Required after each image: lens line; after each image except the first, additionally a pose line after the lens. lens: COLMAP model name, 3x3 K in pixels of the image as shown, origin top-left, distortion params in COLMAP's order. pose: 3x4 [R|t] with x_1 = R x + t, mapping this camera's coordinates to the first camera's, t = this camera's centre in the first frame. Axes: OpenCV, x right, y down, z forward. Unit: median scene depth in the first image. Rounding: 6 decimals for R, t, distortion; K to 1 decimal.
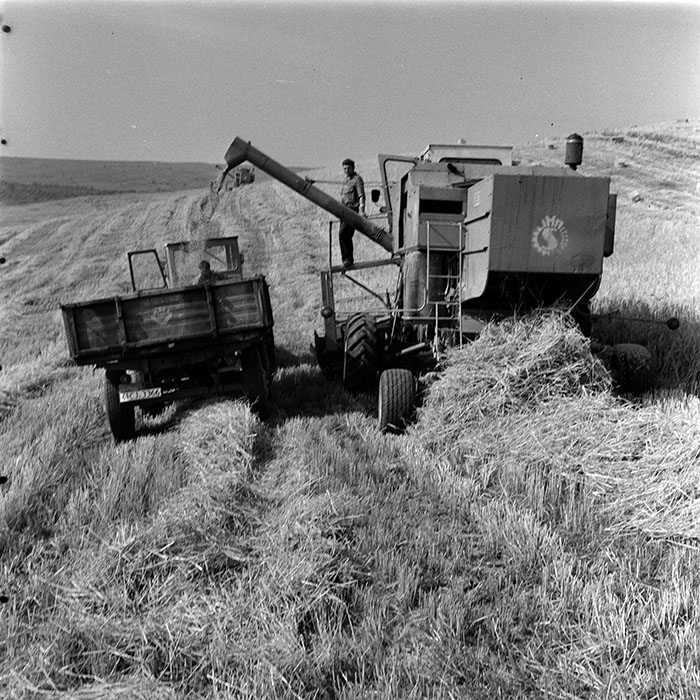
lens RADIAL K [[966.6, 0, 357.3], [0, 966.6, 346.8], [0, 0, 1]] dist [0.034368, -0.012703]
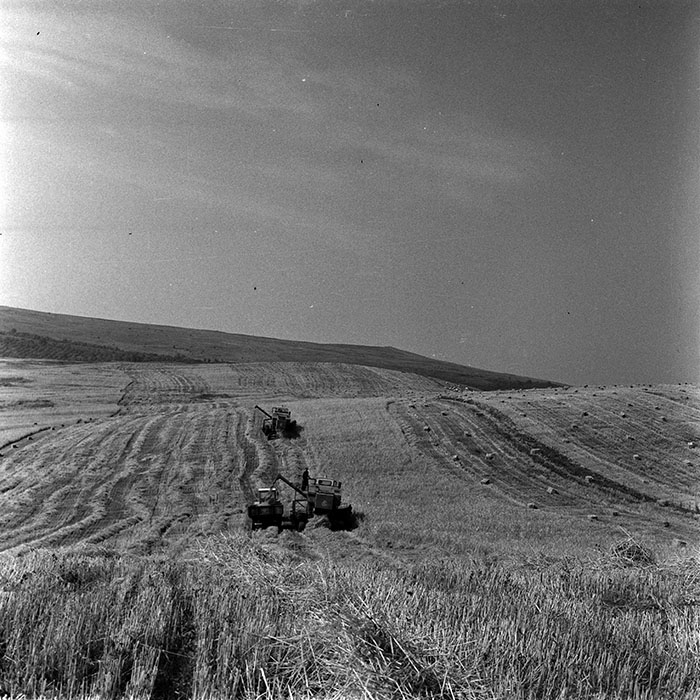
lens RADIAL K [[961.5, 0, 336.7], [0, 961.5, 353.0], [0, 0, 1]] dist [0.057515, -0.030980]
pose [[0.995835, 0.085506, -0.031639, 0.335613], [-0.089636, 0.981653, -0.168291, -0.019189], [0.016669, 0.170426, 0.985229, -4.829966]]
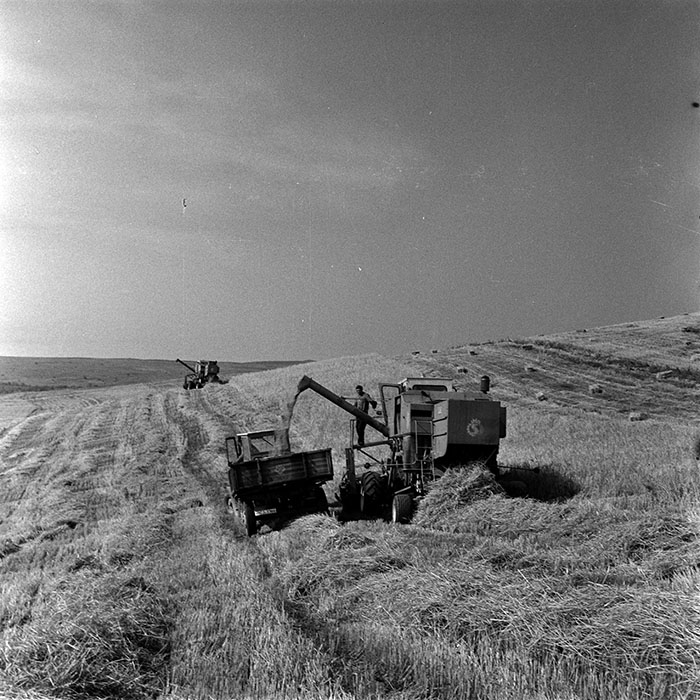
lens RADIAL K [[961.5, 0, 336.7], [0, 961.5, 353.0], [0, 0, 1]] dist [0.057515, -0.030980]
pose [[0.998551, -0.002079, 0.053782, -0.189750], [0.012348, 0.981448, -0.191328, 0.109752], [-0.052386, 0.191715, 0.980052, -0.950556]]
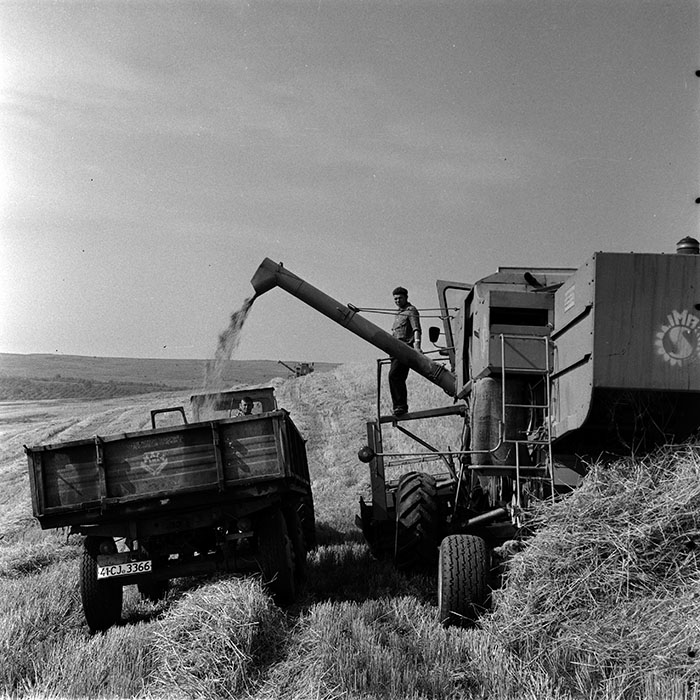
lens RADIAL K [[961.5, 0, 336.7], [0, 961.5, 353.0], [0, 0, 1]] dist [0.057515, -0.030980]
pose [[0.996195, -0.004940, -0.087015, 0.009617], [-0.012066, 0.980961, -0.193828, 0.028925], [0.086316, 0.194140, 0.977169, 0.244162]]
